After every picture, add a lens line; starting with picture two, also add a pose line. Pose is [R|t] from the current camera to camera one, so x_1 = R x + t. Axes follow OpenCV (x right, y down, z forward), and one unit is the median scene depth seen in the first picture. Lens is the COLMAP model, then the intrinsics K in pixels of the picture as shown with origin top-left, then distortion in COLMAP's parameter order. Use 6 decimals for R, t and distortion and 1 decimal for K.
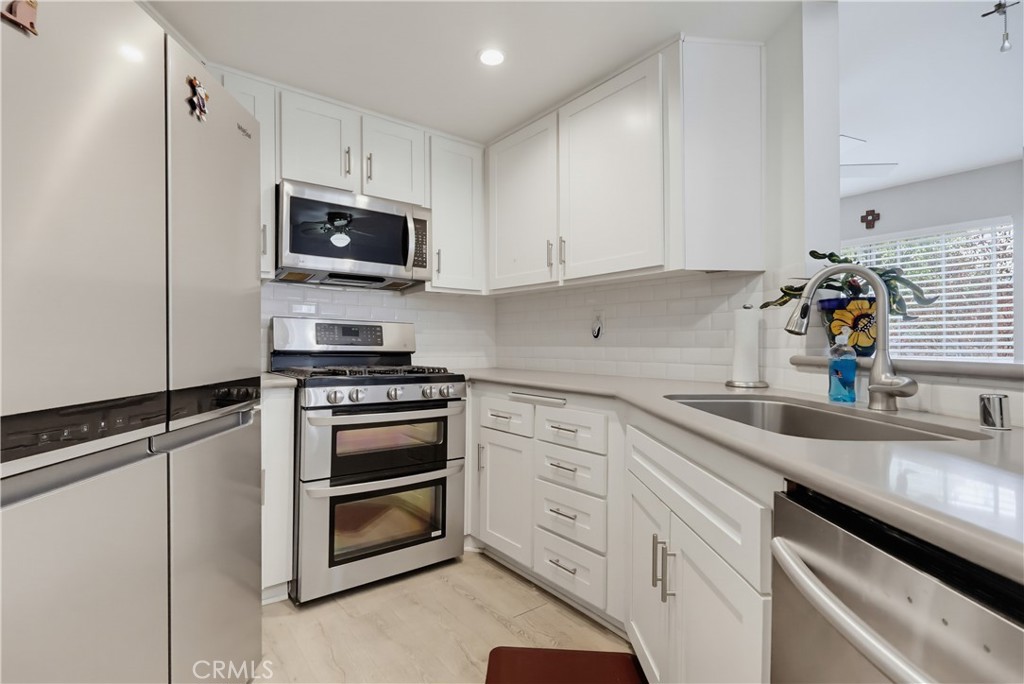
lens RADIAL K [[480.1, 0, 510.5], [0, 480.1, 344.8], [0, 0, 1]] dist [-0.015631, -0.000184]
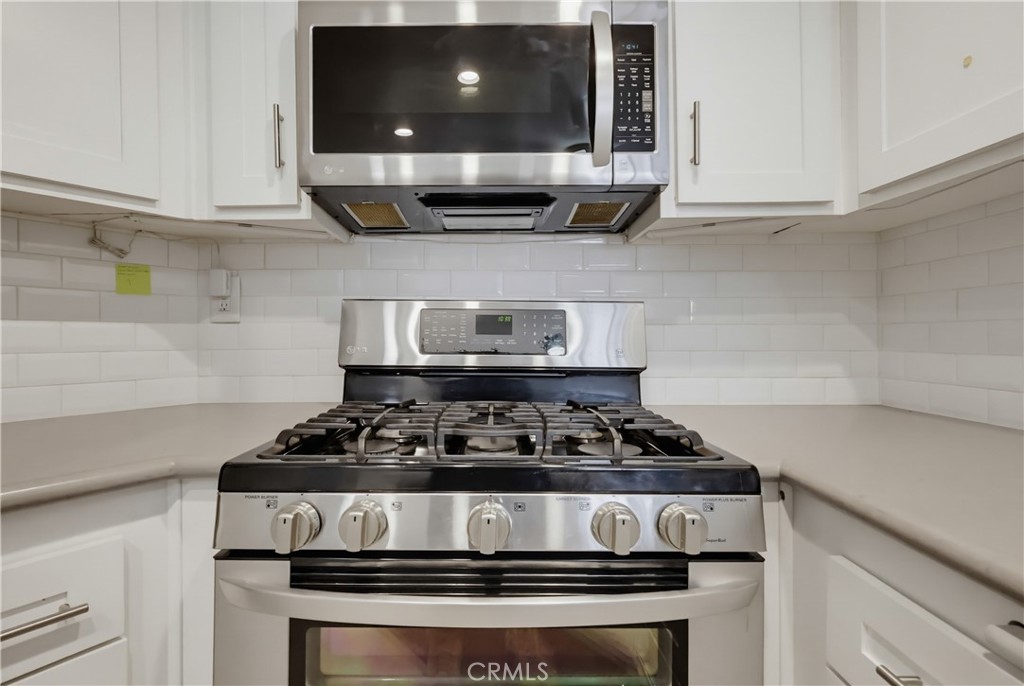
lens RADIAL K [[480.1, 0, 506.5], [0, 480.1, 332.0], [0, 0, 1]] dist [-0.015631, -0.000184]
pose [[0.786187, -0.010867, -0.617893, -0.036800], [0.009813, 0.999939, -0.005100, -0.017865], [0.617910, -0.002054, 0.786246, 0.638404]]
